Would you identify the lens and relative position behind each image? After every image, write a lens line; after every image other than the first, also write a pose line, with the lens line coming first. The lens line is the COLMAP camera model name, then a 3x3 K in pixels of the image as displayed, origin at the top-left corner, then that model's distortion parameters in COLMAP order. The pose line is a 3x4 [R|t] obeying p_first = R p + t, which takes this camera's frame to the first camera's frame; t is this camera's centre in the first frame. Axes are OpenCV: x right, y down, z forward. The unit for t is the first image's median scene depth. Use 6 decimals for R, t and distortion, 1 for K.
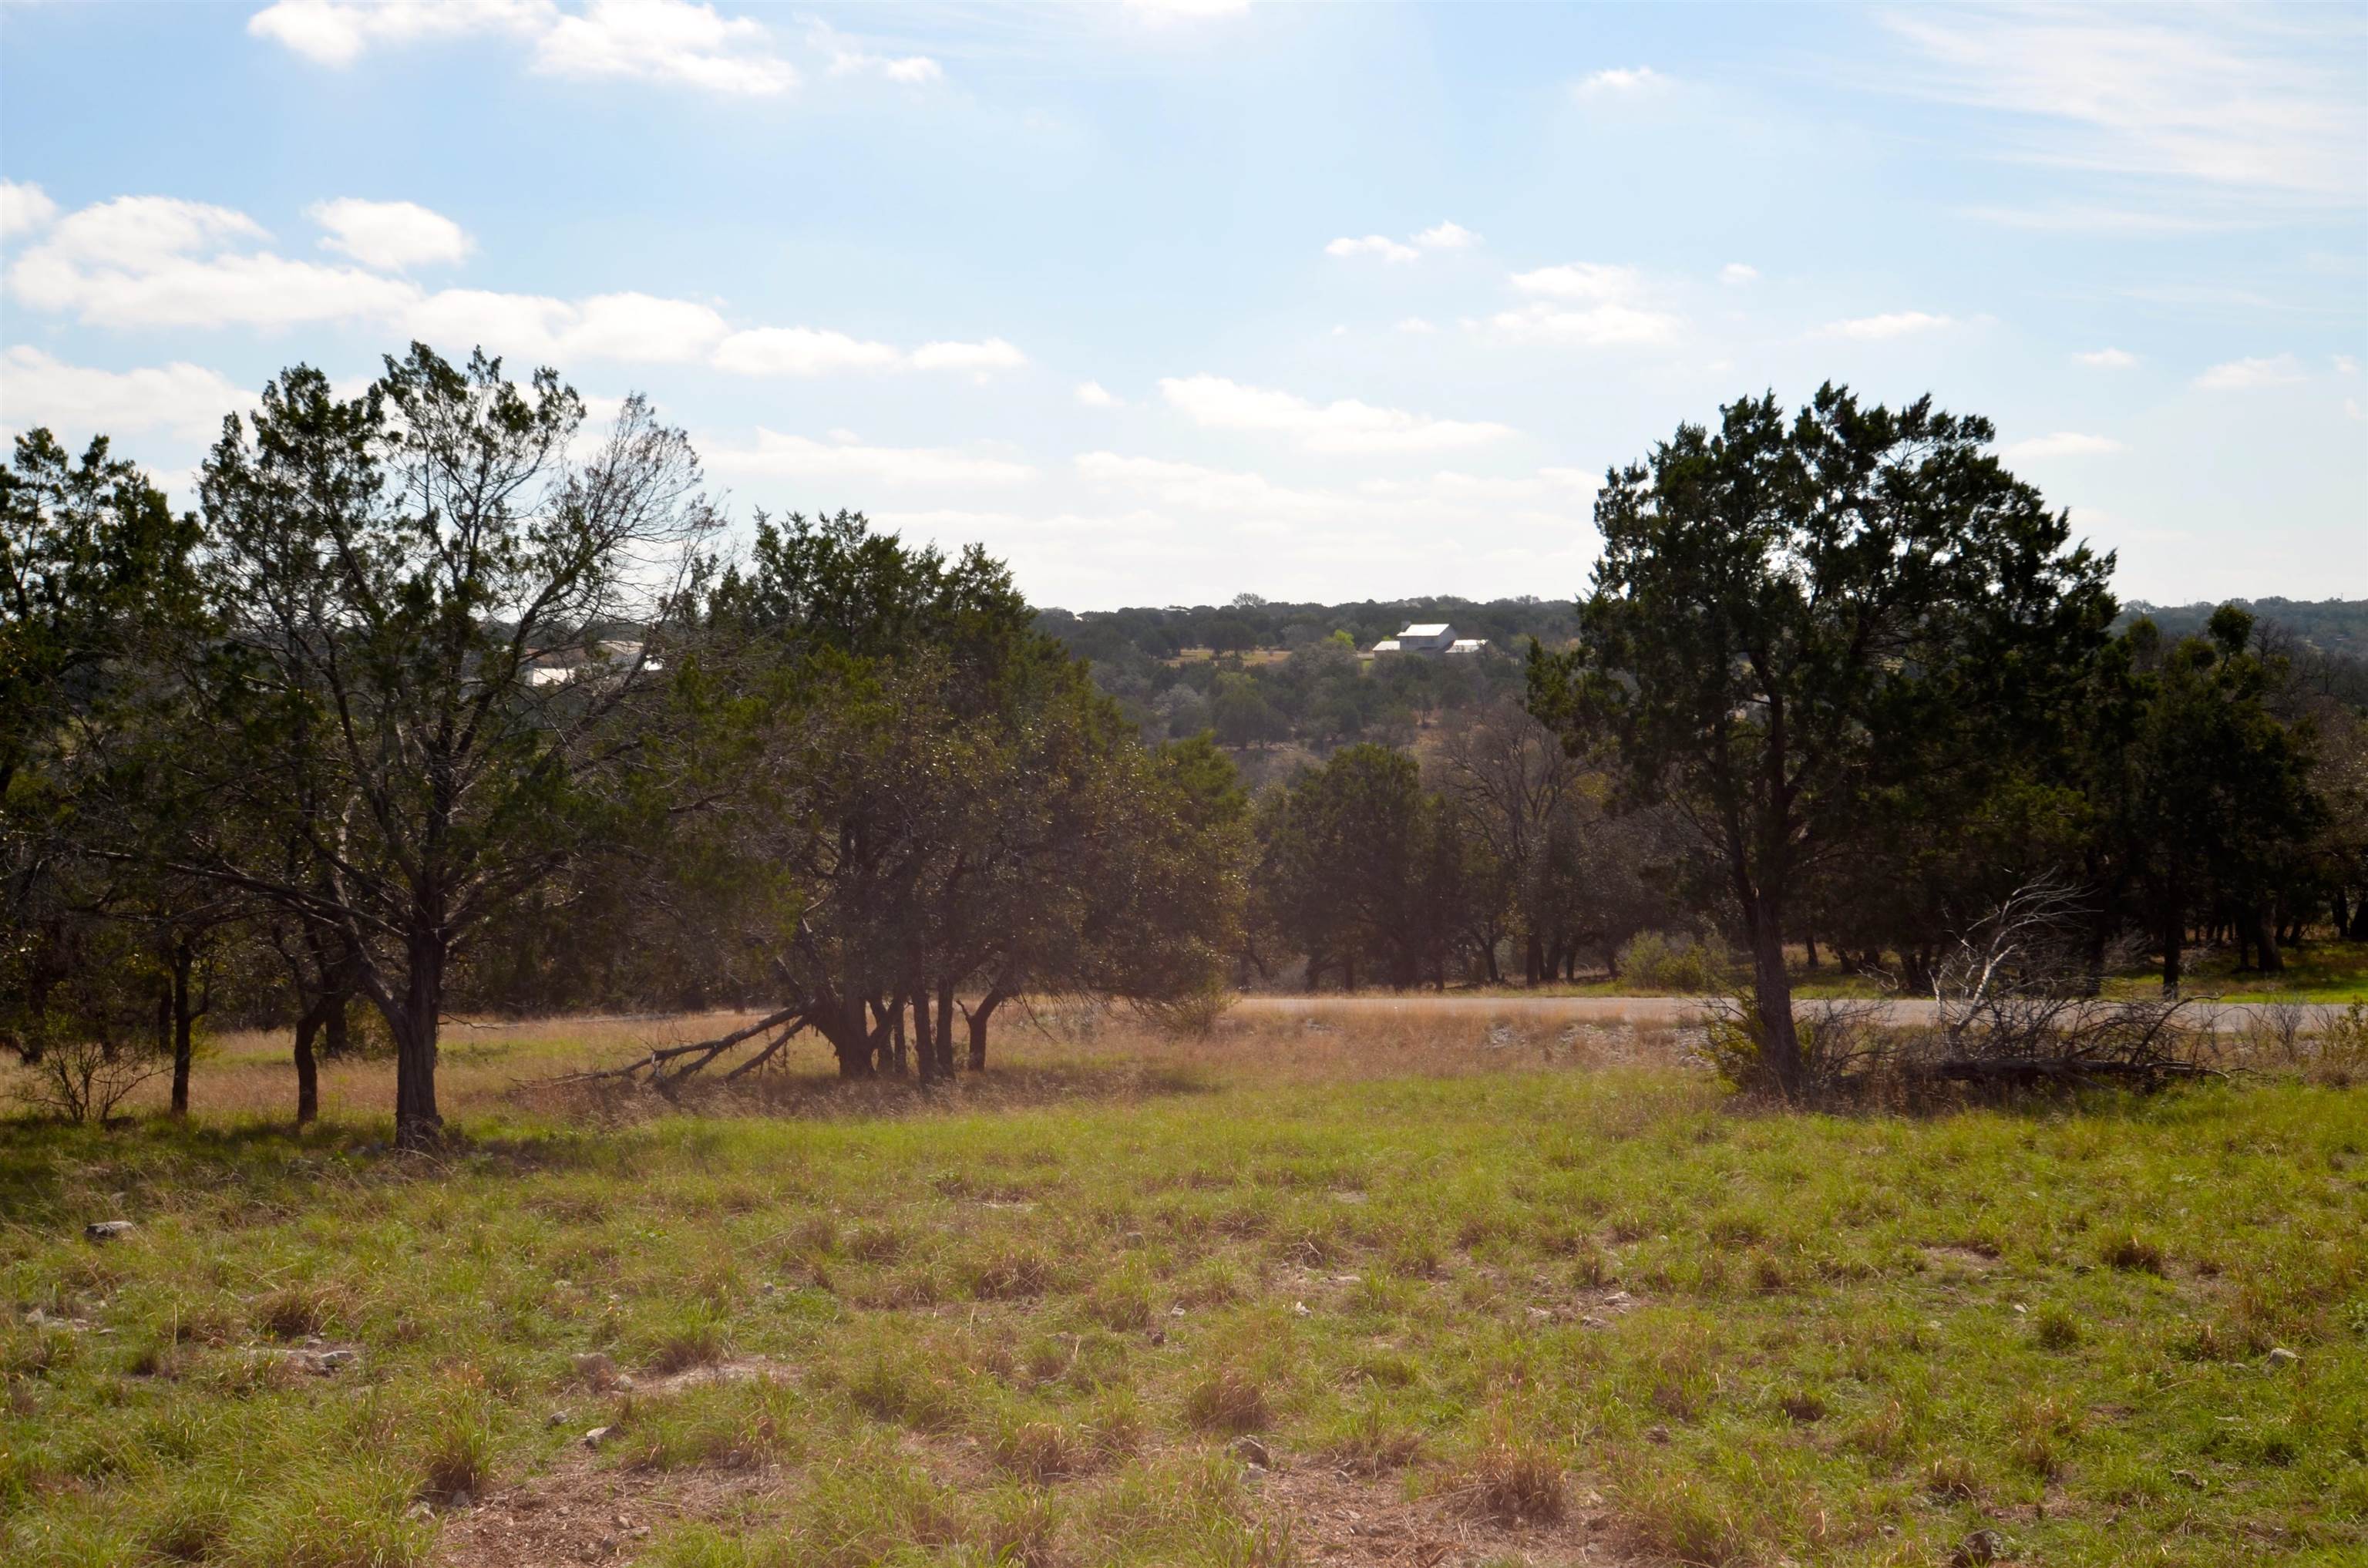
lens RADIAL K [[2392.7, 0, 1186.6], [0, 2392.7, 729.0], [0, 0, 1]] dist [-0.059254, 0.000000]
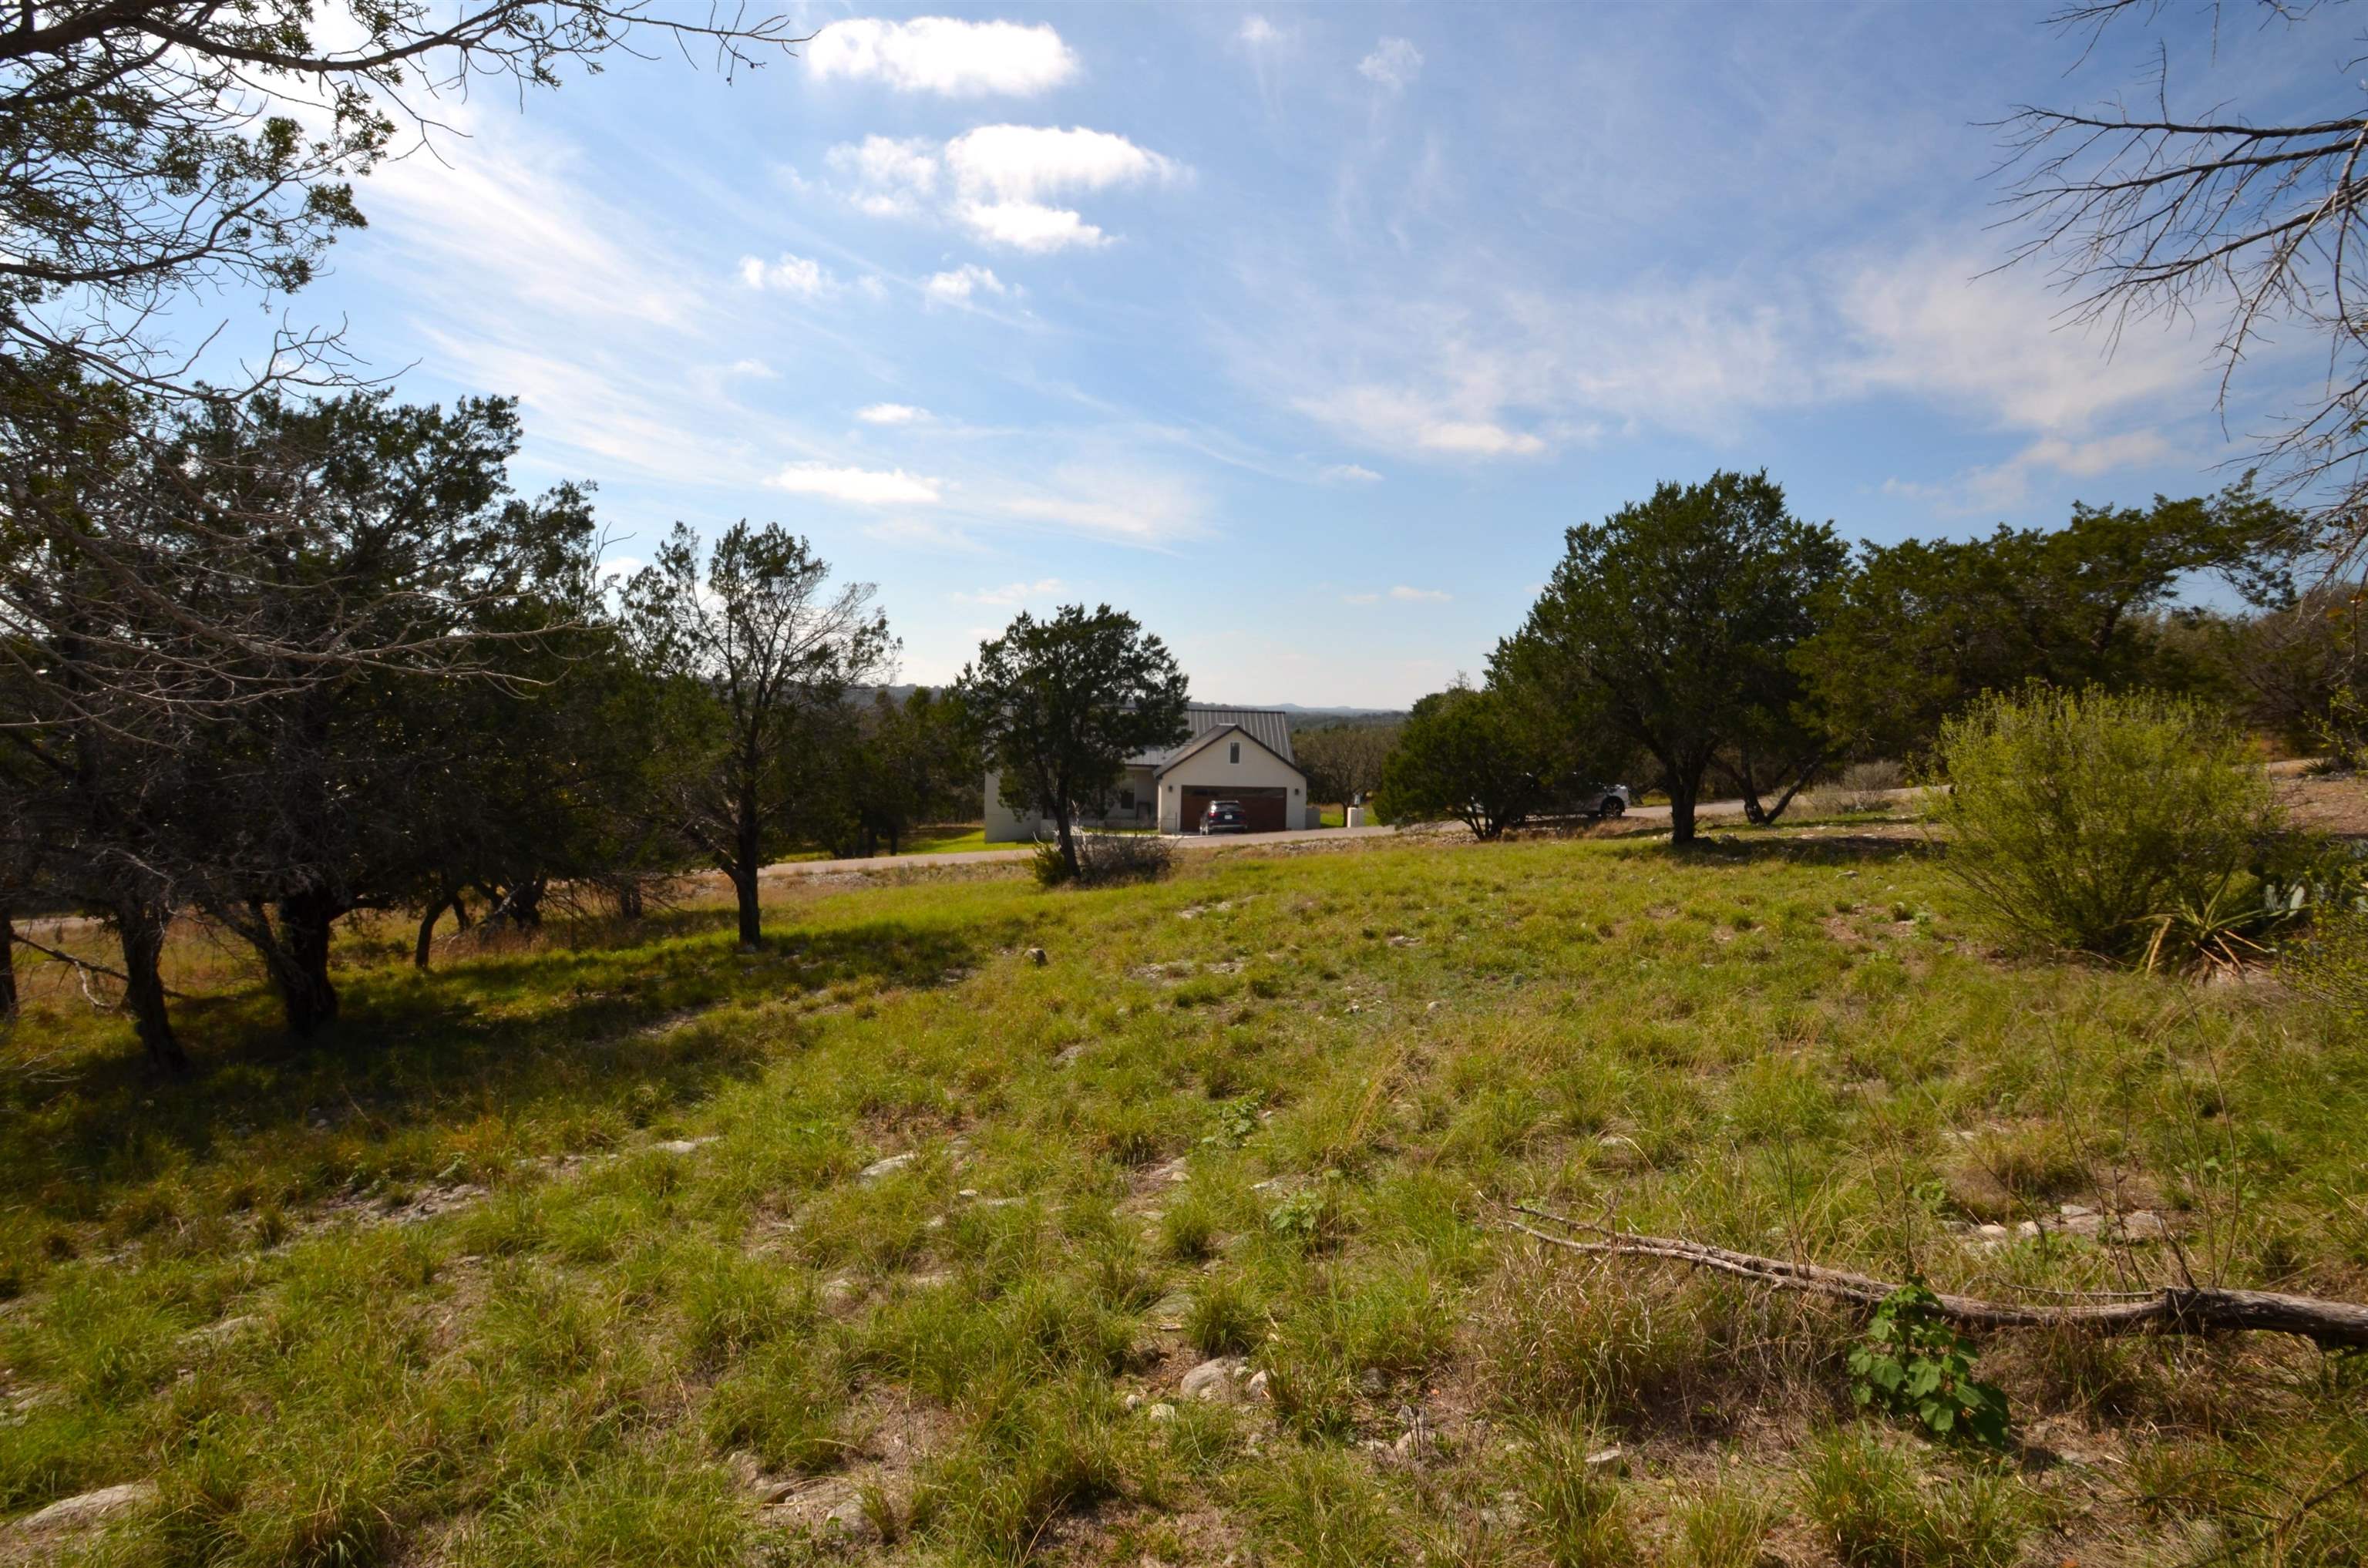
lens RADIAL K [[1225.7, 0, 1180.6], [0, 1225.7, 784.4], [0, 0, 1]] dist [-0.001292, -0.000261]
pose [[0.609826, -0.012646, 0.792434, -0.638671], [-0.016321, 0.999460, 0.028510, 0.009188], [-0.792367, -0.030319, 0.609290, 0.101792]]
